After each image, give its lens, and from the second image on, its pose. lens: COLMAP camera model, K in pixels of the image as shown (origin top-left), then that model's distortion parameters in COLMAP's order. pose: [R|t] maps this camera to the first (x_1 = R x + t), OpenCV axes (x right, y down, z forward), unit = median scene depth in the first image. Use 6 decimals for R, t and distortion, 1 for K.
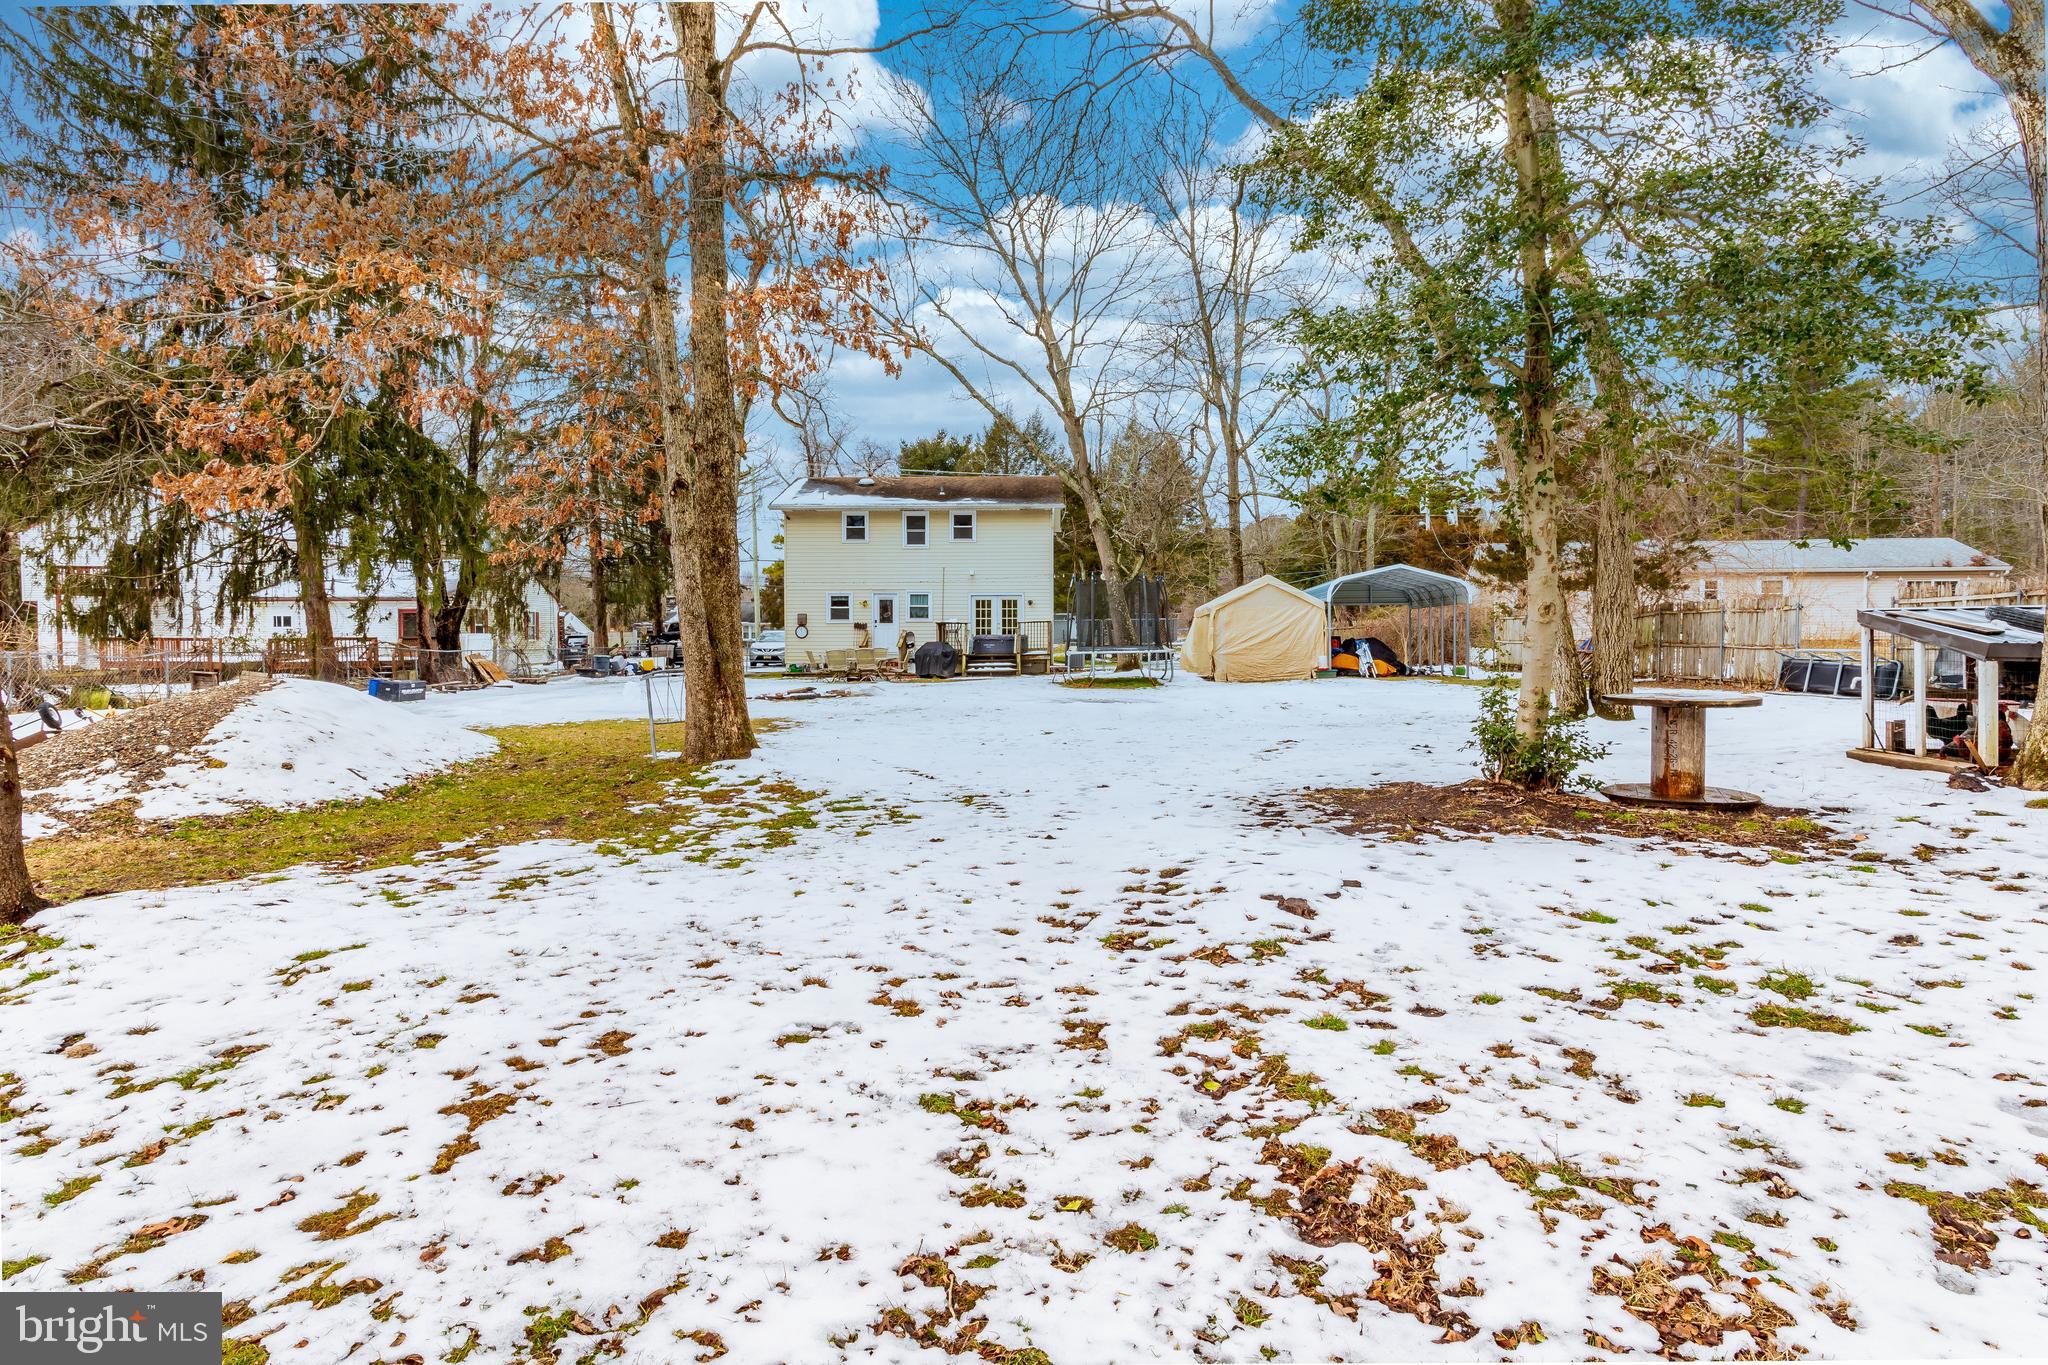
lens RADIAL K [[1224.5, 0, 1031.7], [0, 1224.5, 686.2], [0, 0, 1]] dist [-0.001661, -0.000695]
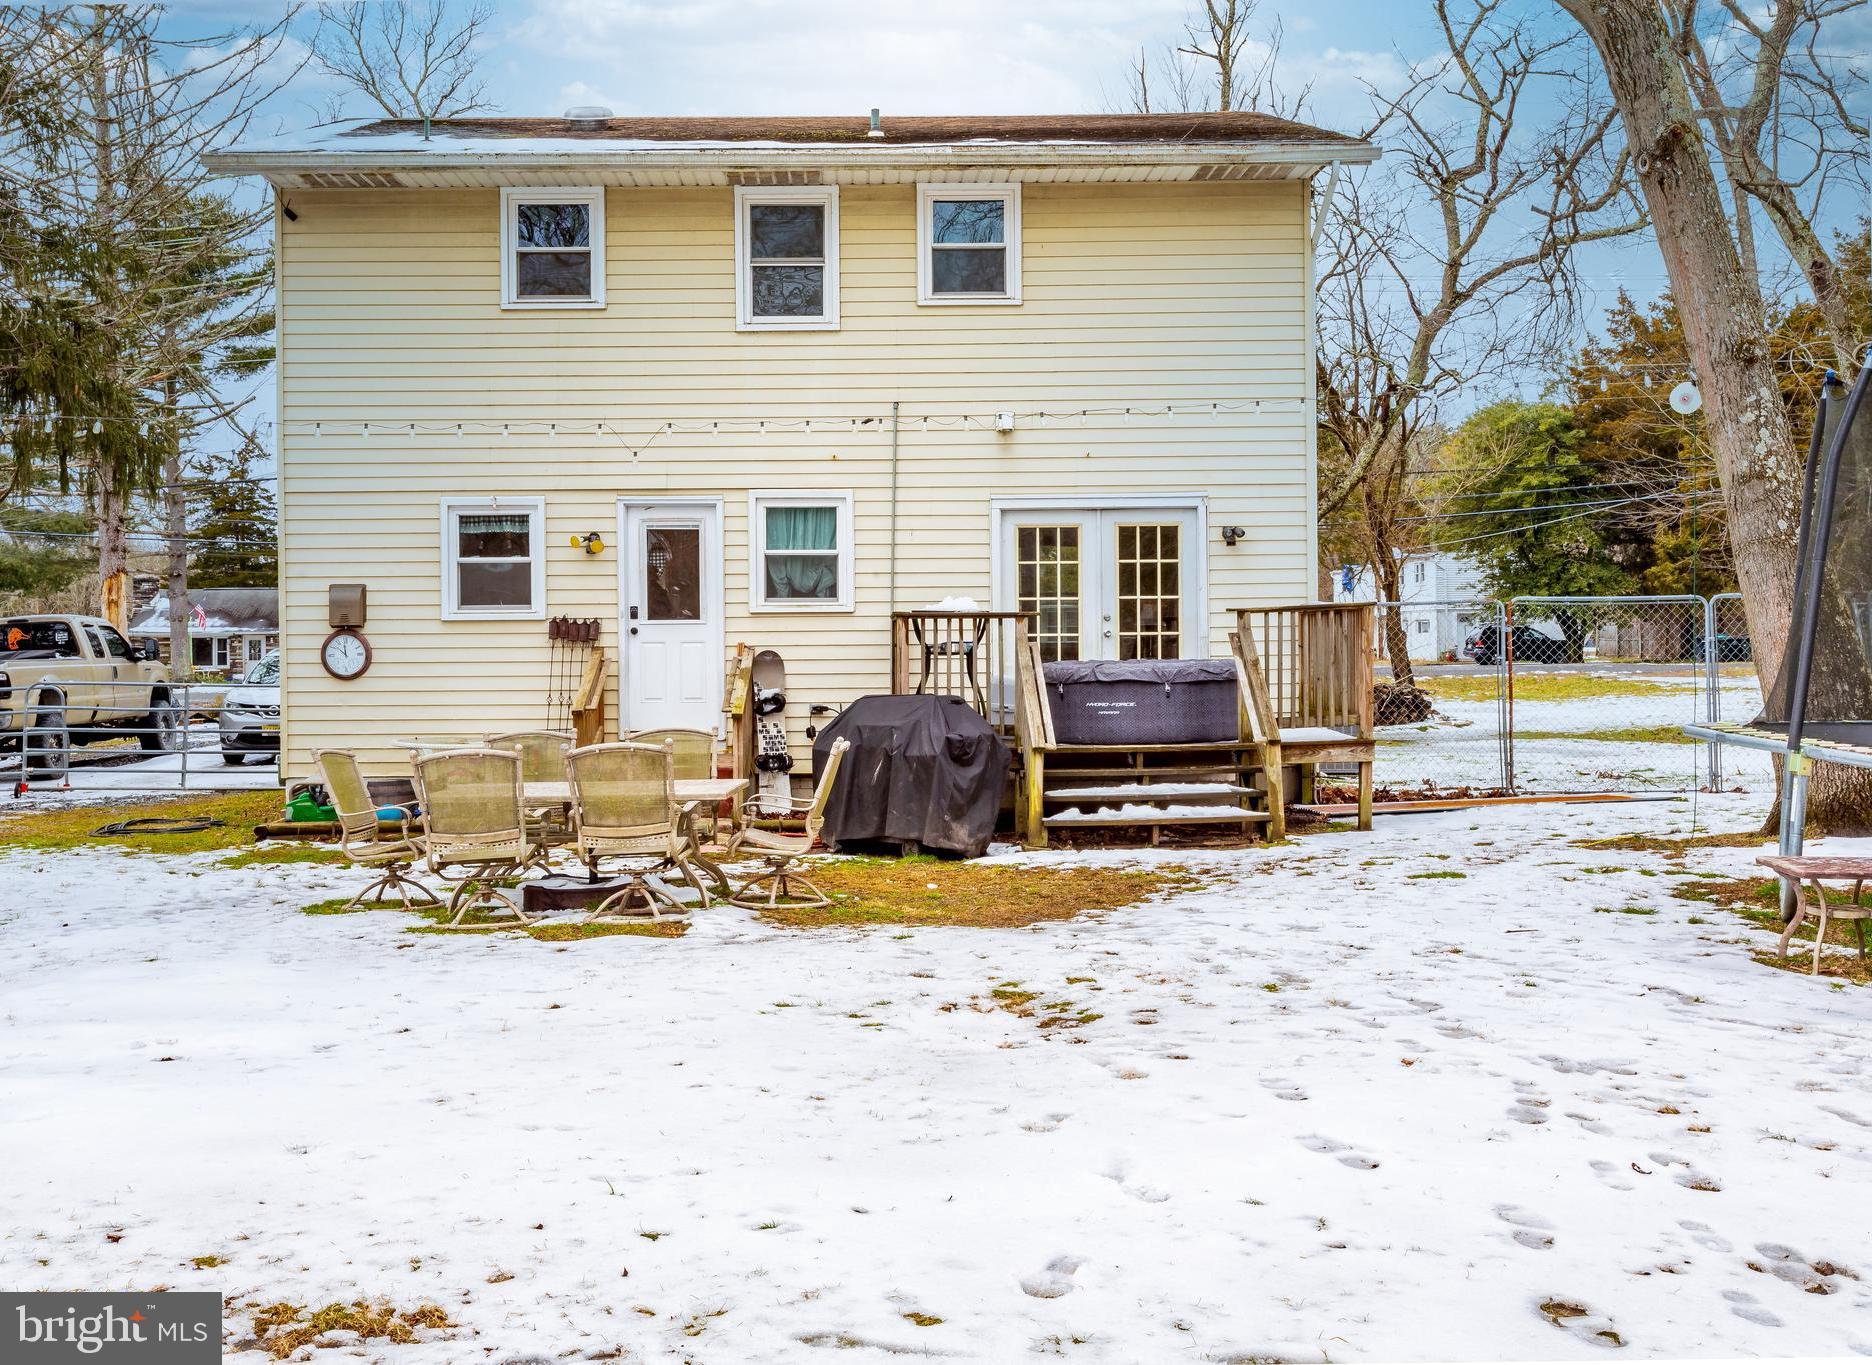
lens RADIAL K [[2041.0, 0, 921.8], [0, 2041.0, 677.4], [0, 0, 1]] dist [0.043793, 0.000000]
pose [[0.999263, -0.008702, 0.037394, -0.083077], [0.009769, 0.999548, -0.028444, -0.026325], [-0.037129, 0.028788, 0.998896, 0.567459]]
